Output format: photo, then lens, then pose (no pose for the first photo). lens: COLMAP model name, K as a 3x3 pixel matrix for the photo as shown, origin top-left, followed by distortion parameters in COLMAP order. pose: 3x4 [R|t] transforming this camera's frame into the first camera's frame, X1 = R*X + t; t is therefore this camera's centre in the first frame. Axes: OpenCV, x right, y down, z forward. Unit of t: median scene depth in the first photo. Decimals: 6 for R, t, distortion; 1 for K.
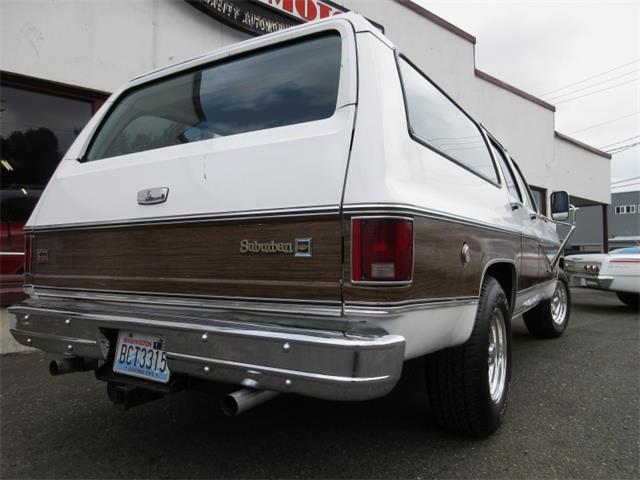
lens RADIAL K [[457.0, 0, 330.5], [0, 457.0, 241.3], [0, 0, 1]] dist [0.016449, -0.016316]
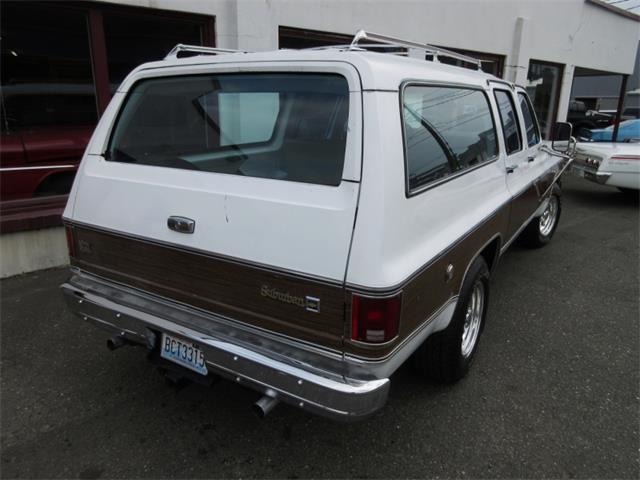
lens RADIAL K [[457.0, 0, 332.5], [0, 457.0, 235.2], [0, 0, 1]] dist [0.016449, -0.016316]
pose [[0.999792, 0.020407, -0.000530, -0.007664], [-0.019303, 0.953502, 0.300768, -0.428827], [0.006643, -0.300695, 0.953697, -0.101377]]
